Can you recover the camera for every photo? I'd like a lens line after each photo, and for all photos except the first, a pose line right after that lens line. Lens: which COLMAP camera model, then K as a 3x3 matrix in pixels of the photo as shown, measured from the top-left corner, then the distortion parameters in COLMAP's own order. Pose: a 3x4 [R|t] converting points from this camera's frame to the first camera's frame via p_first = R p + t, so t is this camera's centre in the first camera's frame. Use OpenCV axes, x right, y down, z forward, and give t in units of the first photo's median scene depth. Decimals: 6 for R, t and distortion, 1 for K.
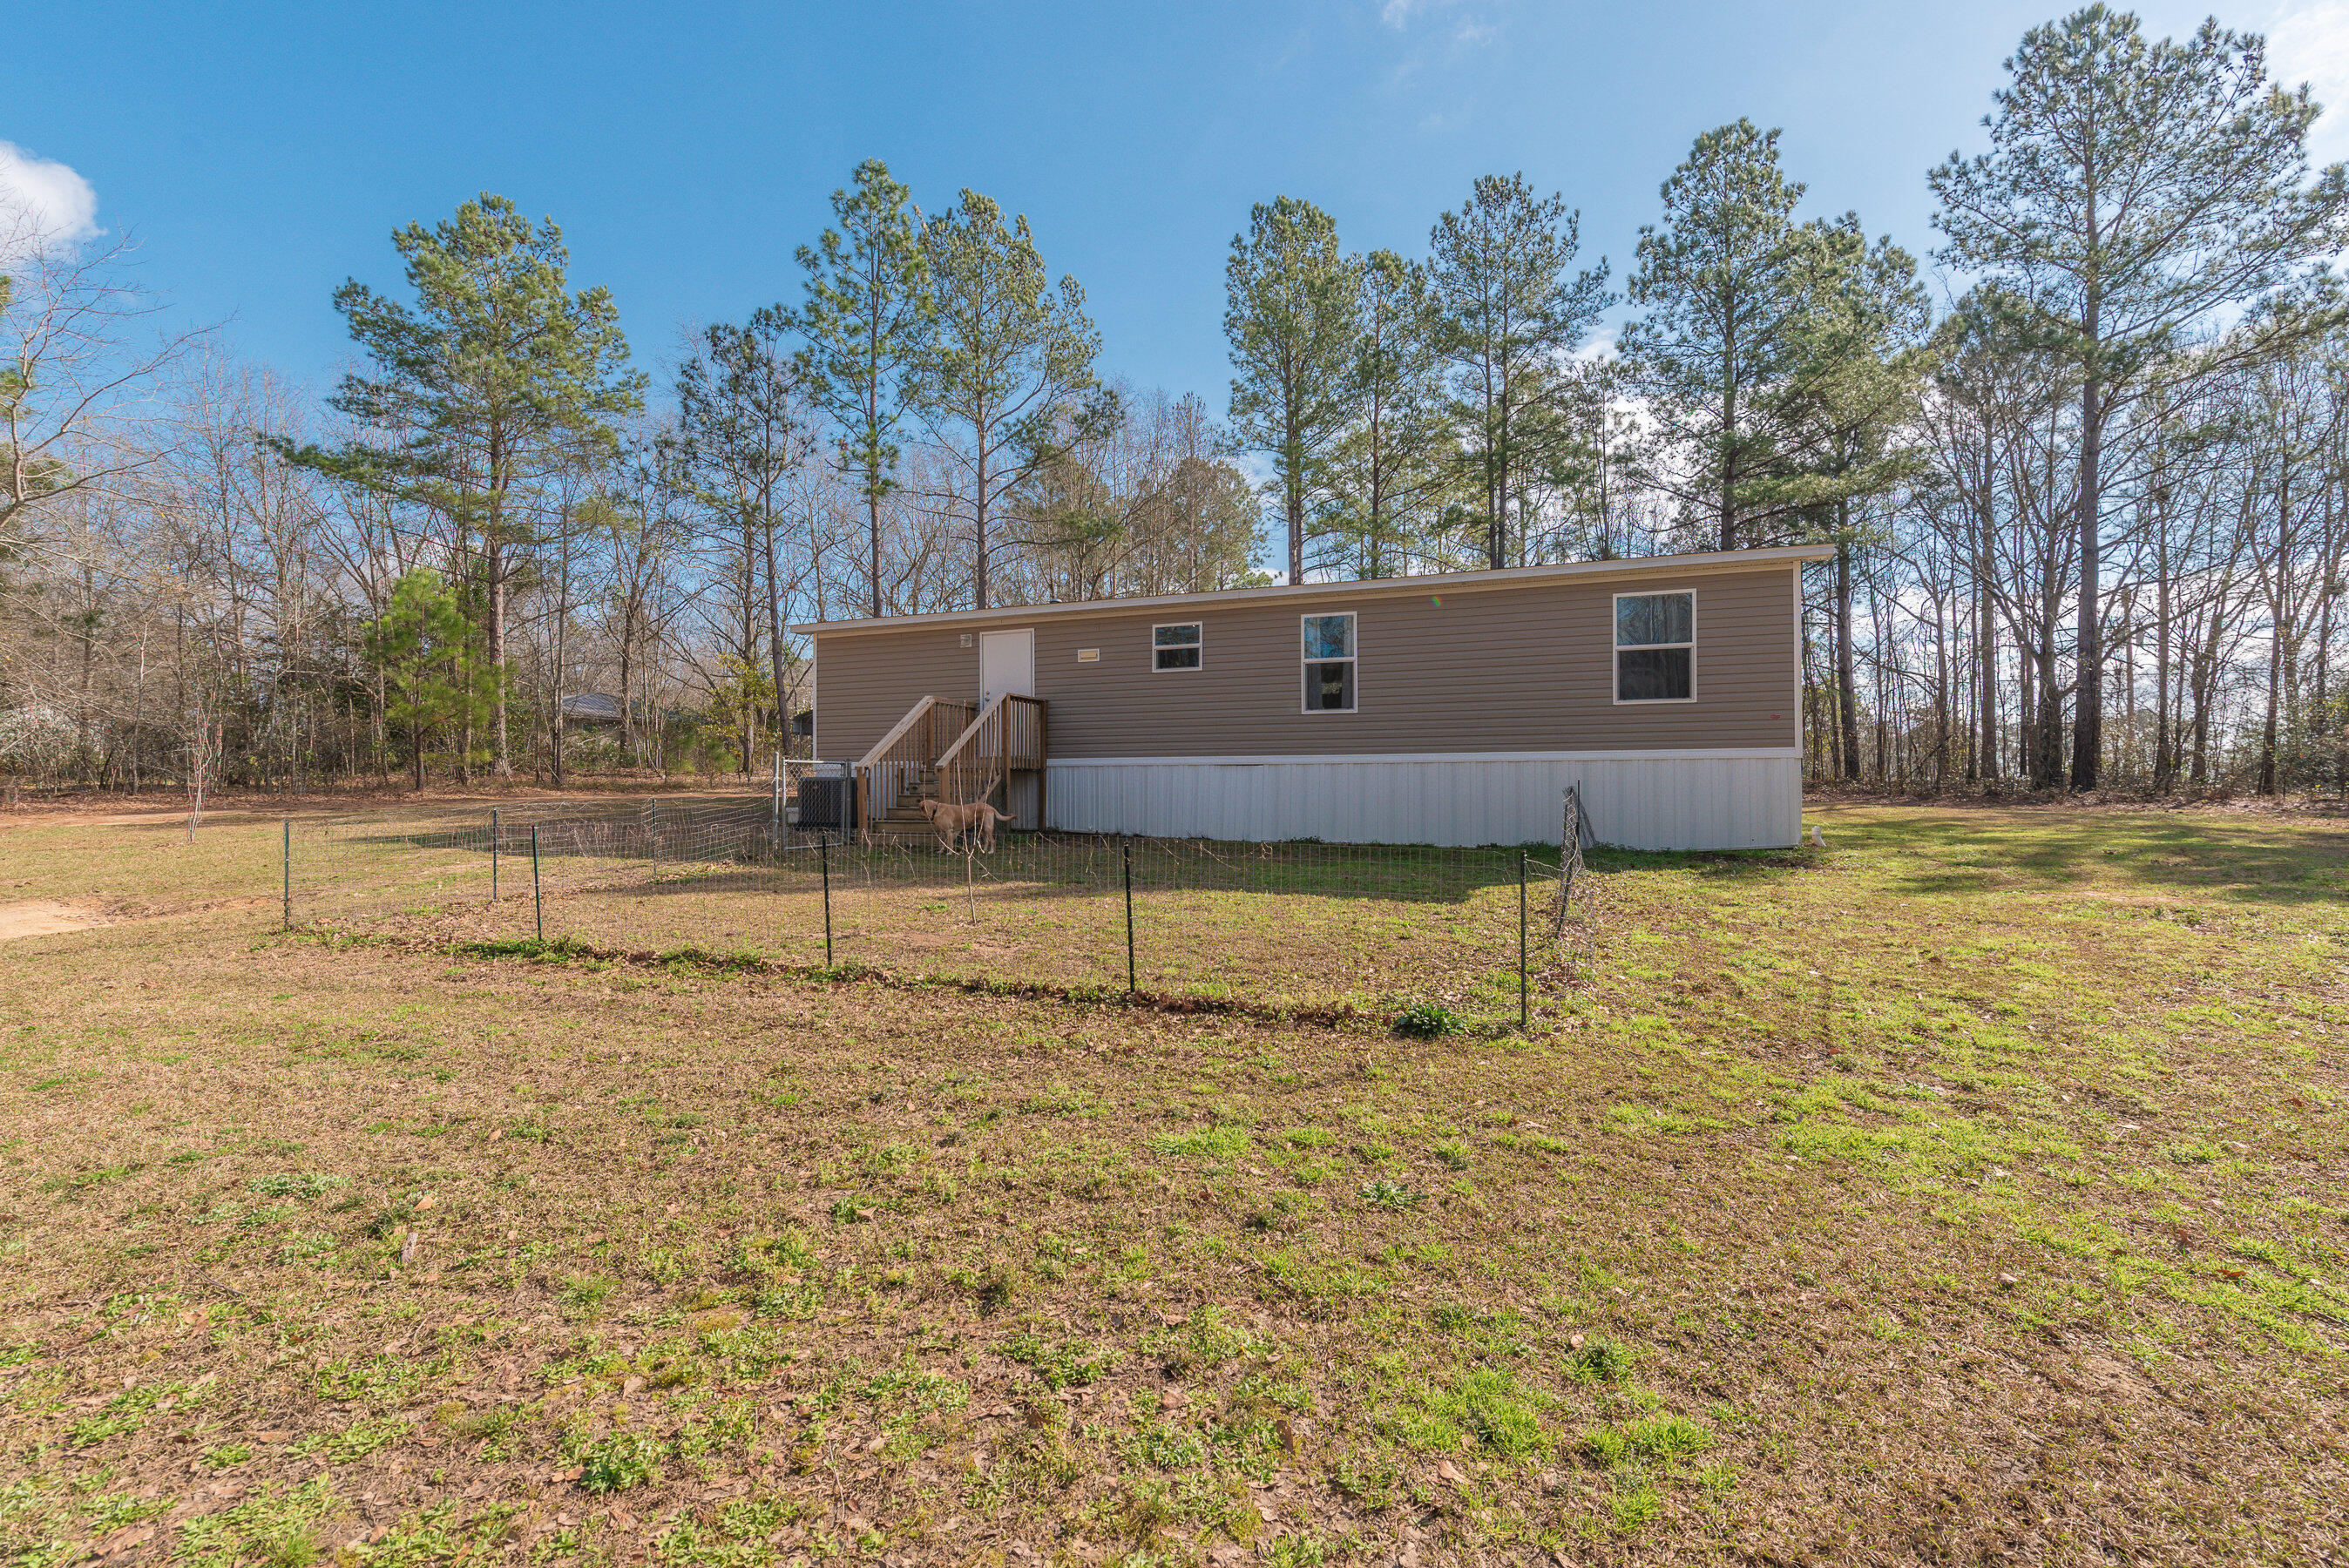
lens RADIAL K [[994.7, 0, 1174.5], [0, 994.7, 784.0], [0, 0, 1]] dist [-0.000428, 0.000093]
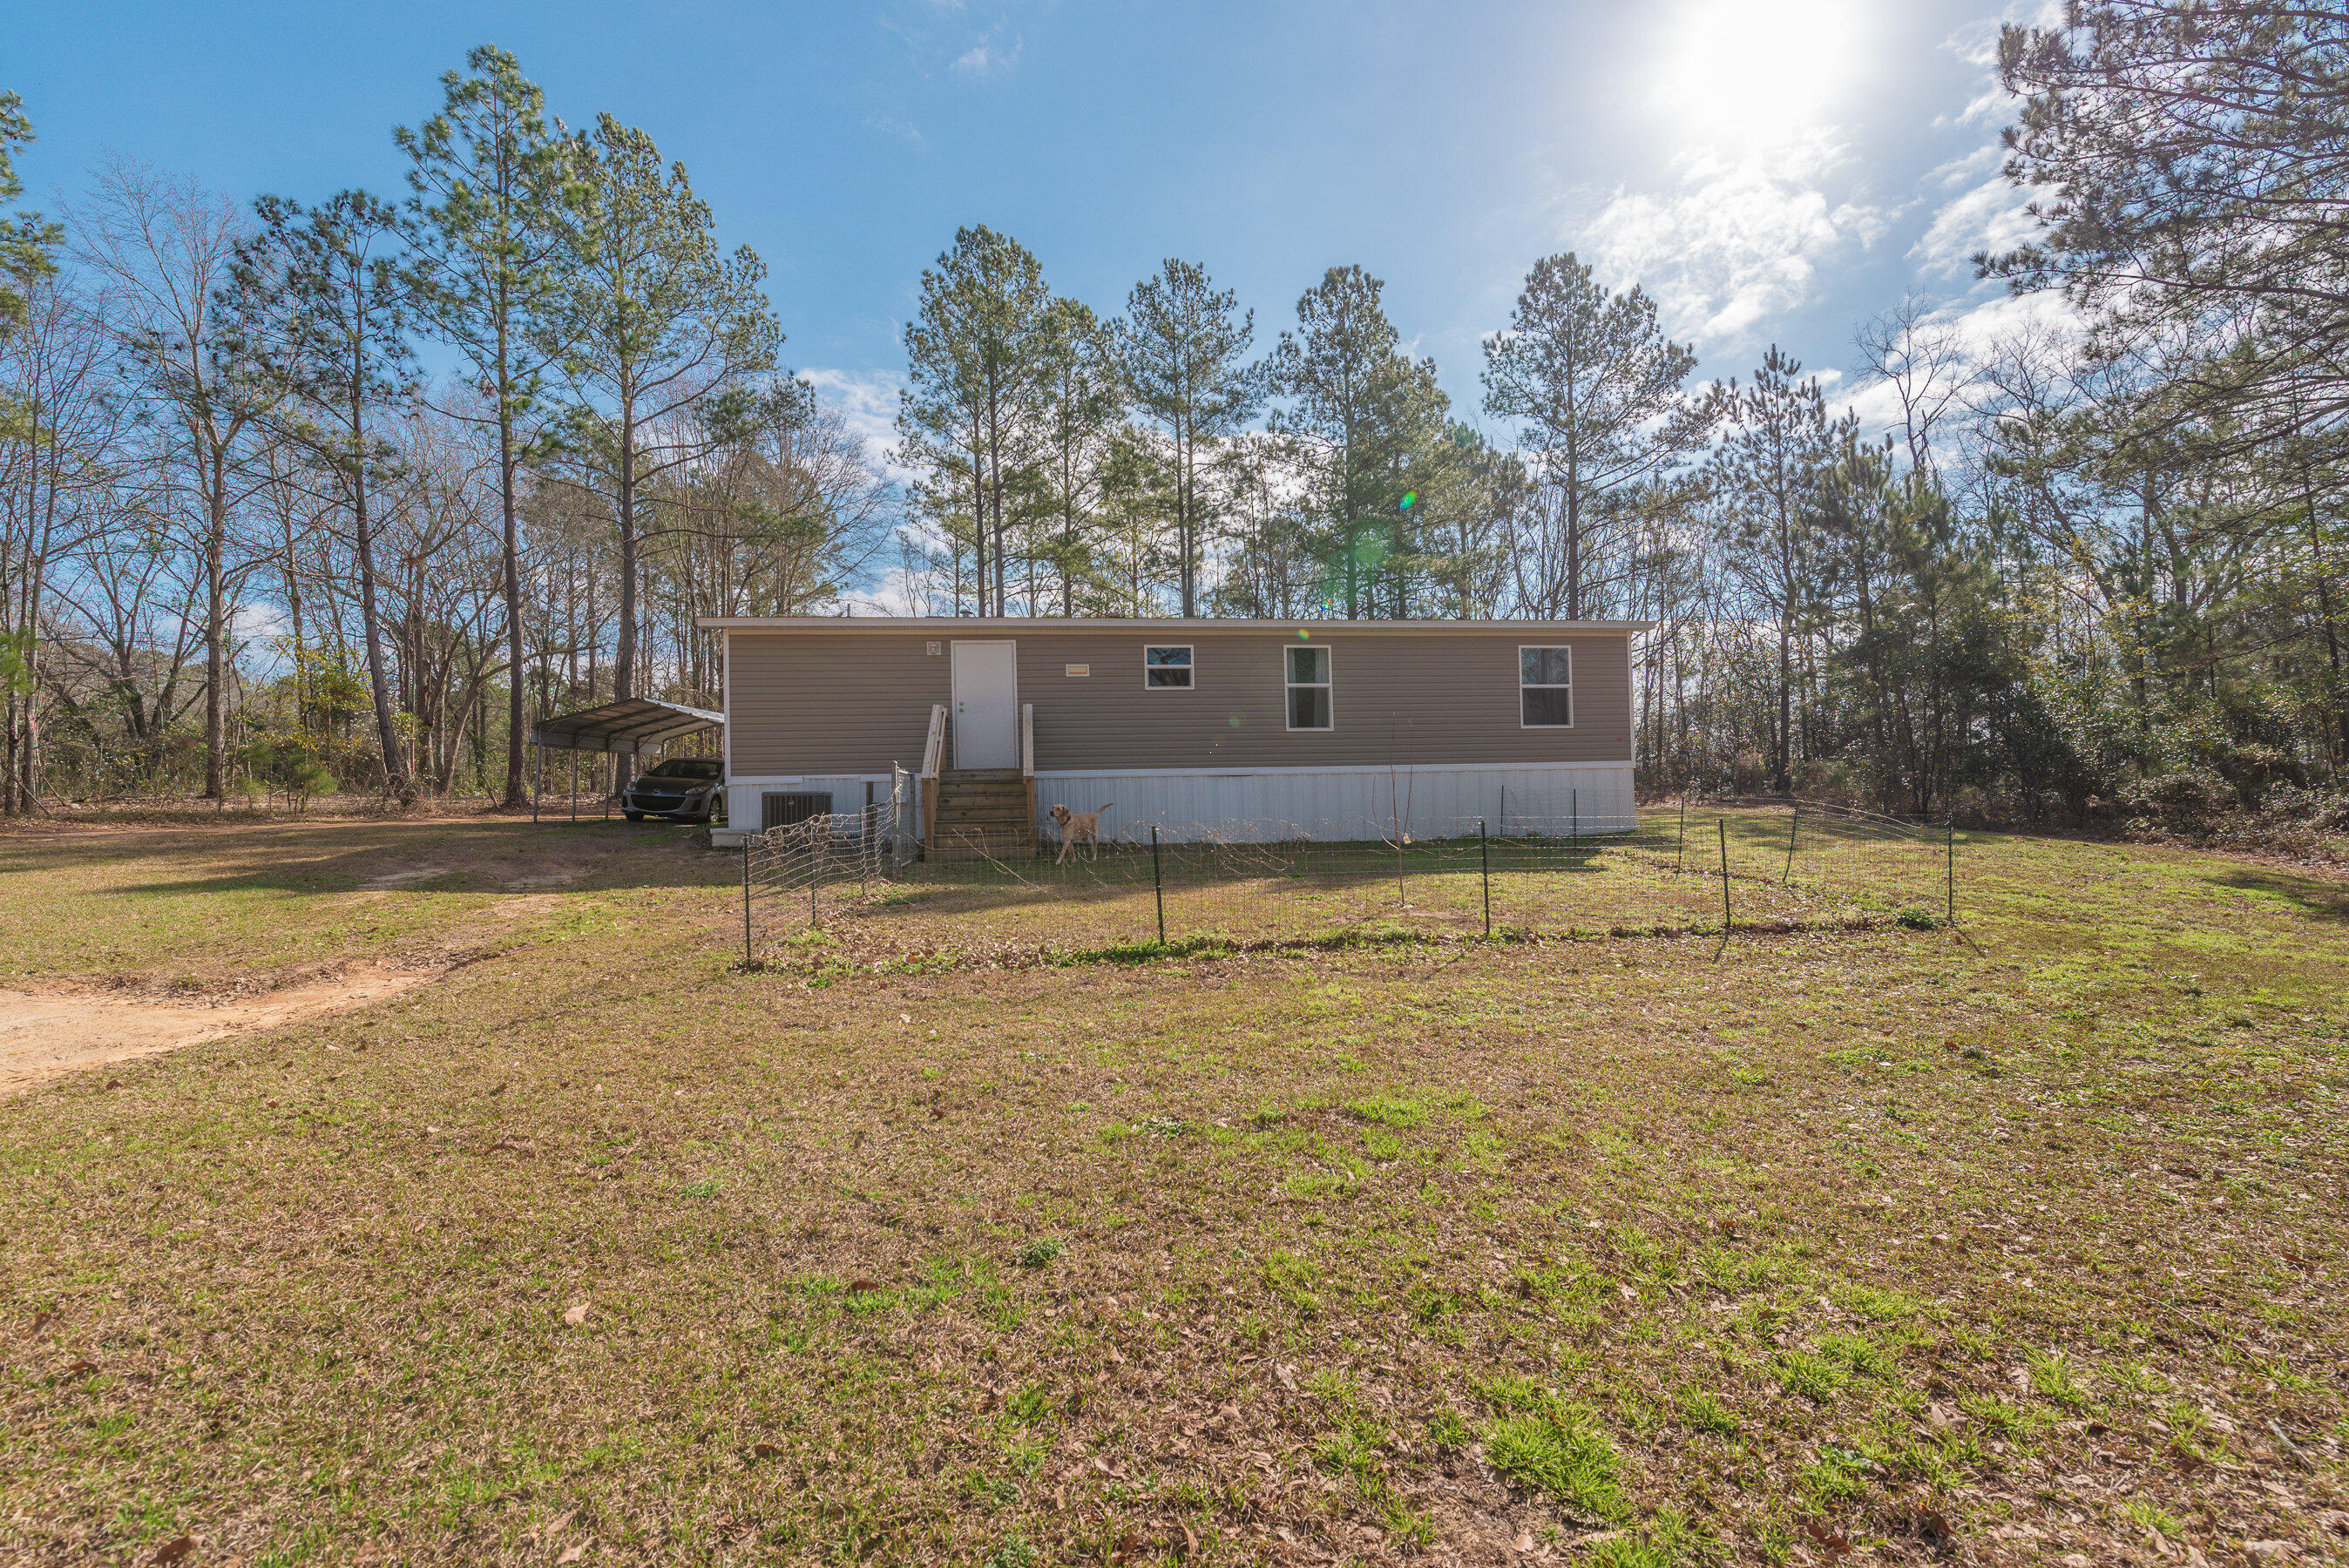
lens RADIAL K [[1004.9, 0, 1164.7], [0, 1004.9, 786.5], [0, 0, 1]] dist [-0.001382, -0.000302]
pose [[0.872002, -0.007563, 0.489443, -0.295103], [0.016962, 0.999747, -0.014772, 0.004542], [-0.489208, 0.021183, 0.871910, 0.029135]]
